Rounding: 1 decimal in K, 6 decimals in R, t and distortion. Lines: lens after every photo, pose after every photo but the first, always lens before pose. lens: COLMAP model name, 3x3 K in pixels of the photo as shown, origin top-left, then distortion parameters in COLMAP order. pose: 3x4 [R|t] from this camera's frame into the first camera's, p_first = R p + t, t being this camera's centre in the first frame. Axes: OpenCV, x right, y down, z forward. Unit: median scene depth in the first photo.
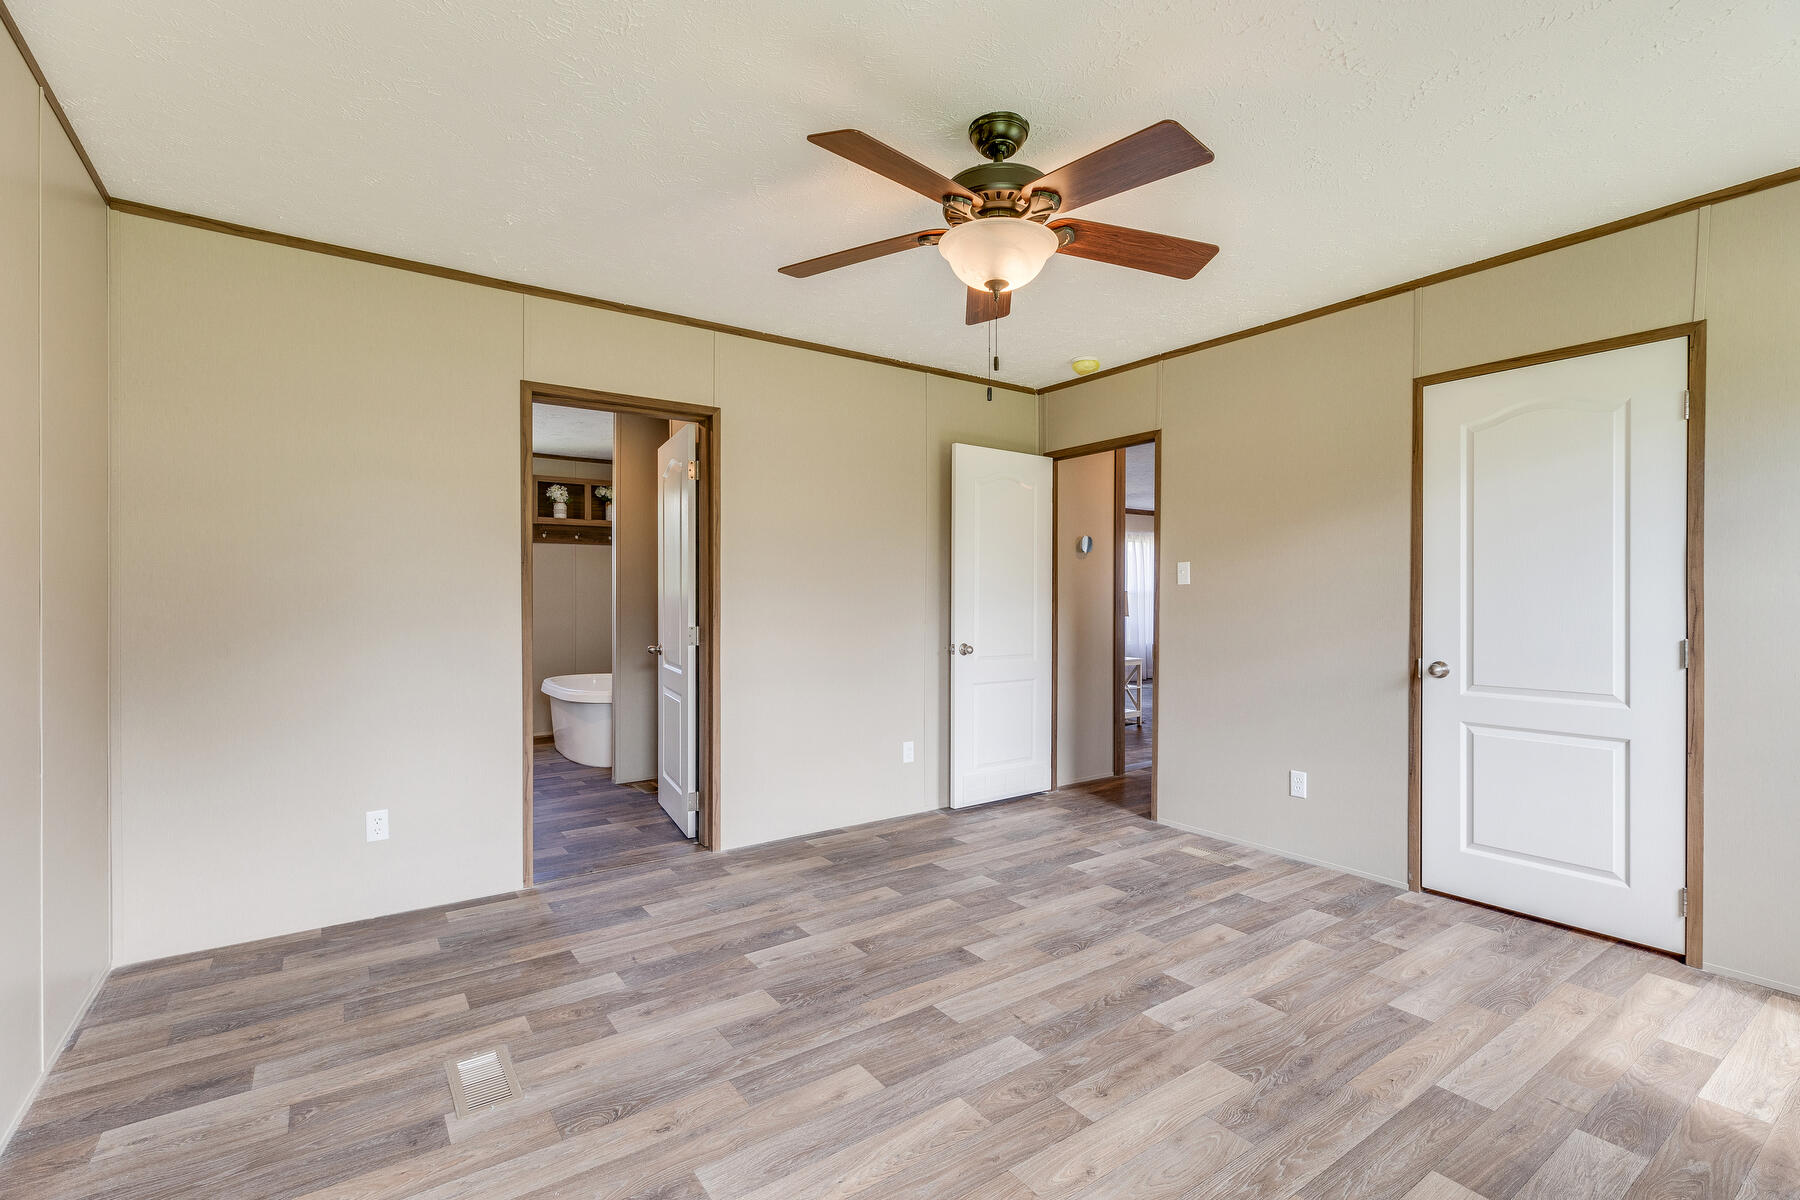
lens RADIAL K [[813.8, 0, 903.8], [0, 813.8, 601.2], [0, 0, 1]] dist [0.004883, 0.001298]
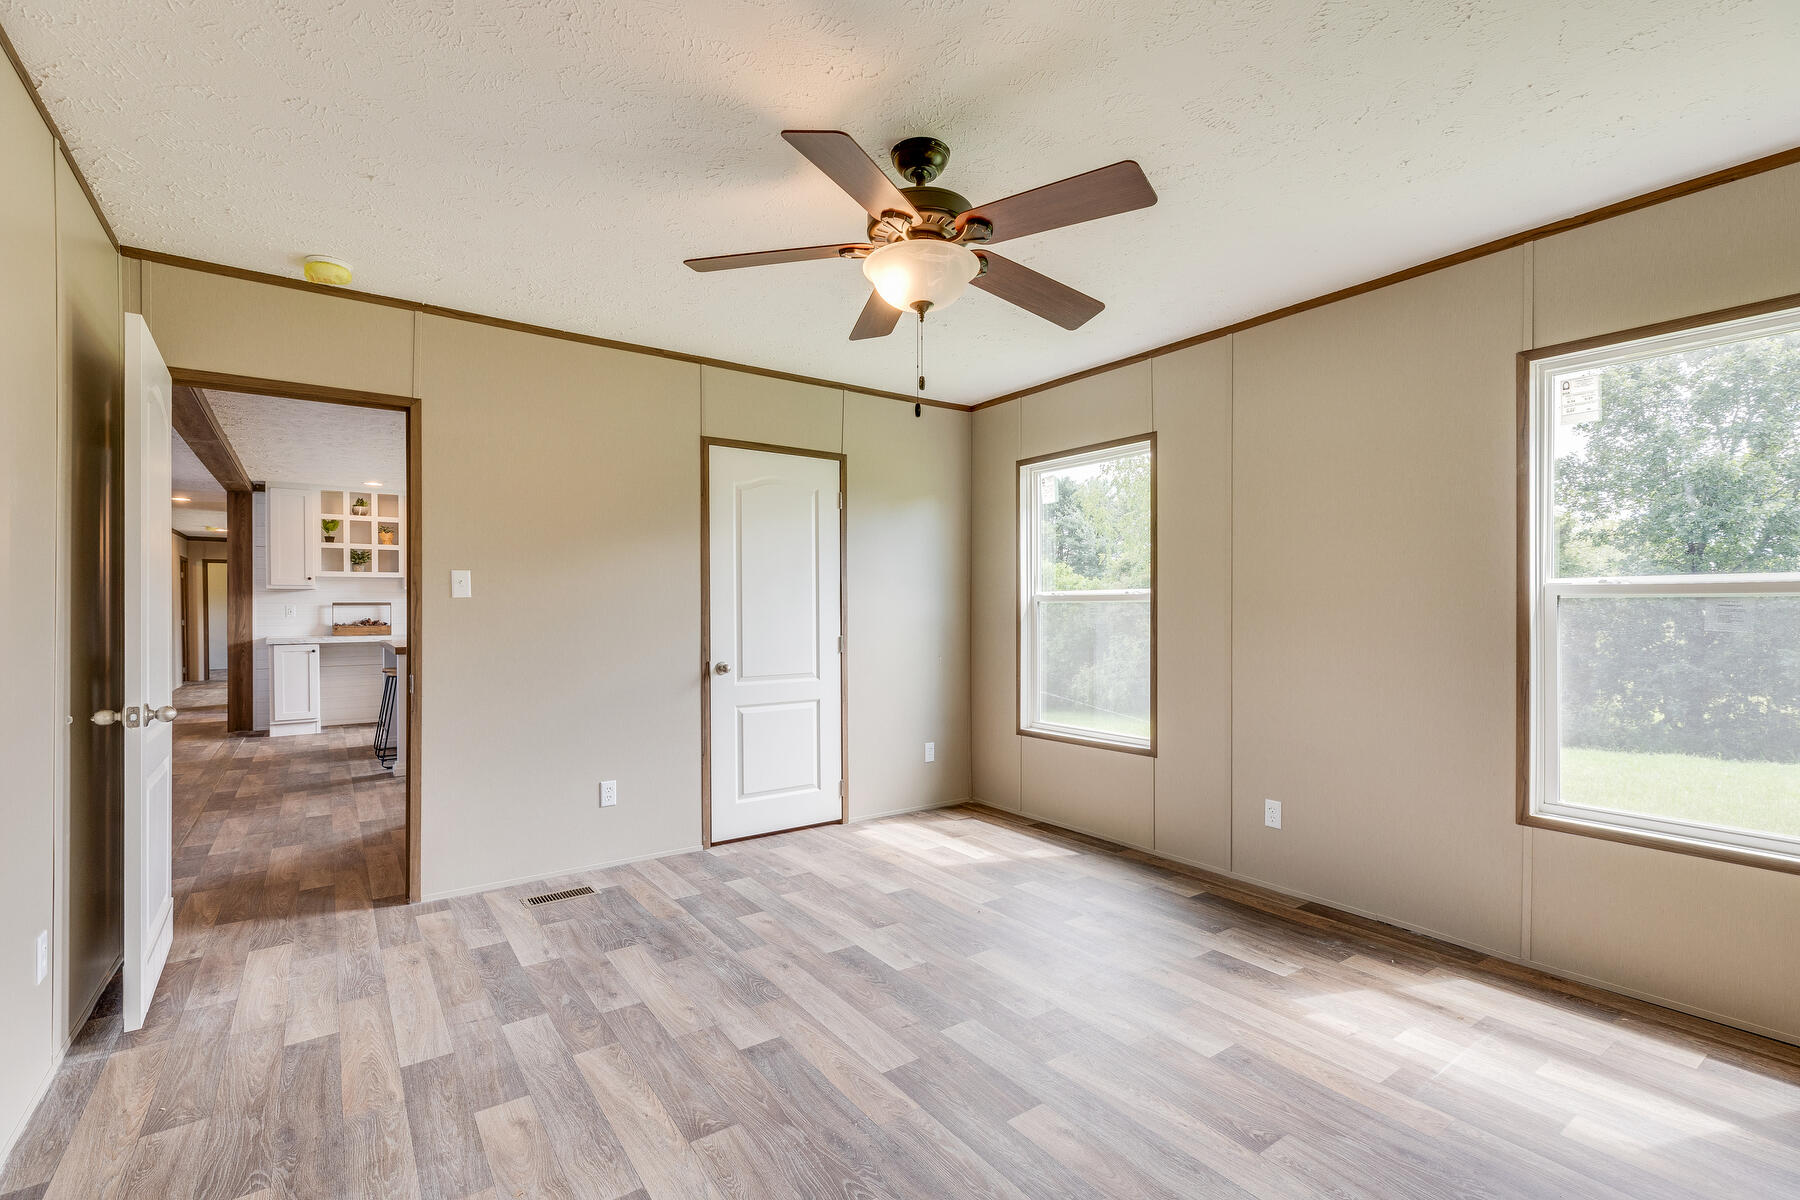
lens RADIAL K [[813.8, 0, 900.3], [0, 813.8, 606.3], [0, 0, 1]] dist [0.004883, 0.001298]
pose [[-0.004724, 0.006296, 0.999969, -0.645114], [0.009029, 0.999940, -0.006253, -0.003094], [-0.999948, 0.008999, -0.004781, 0.742978]]
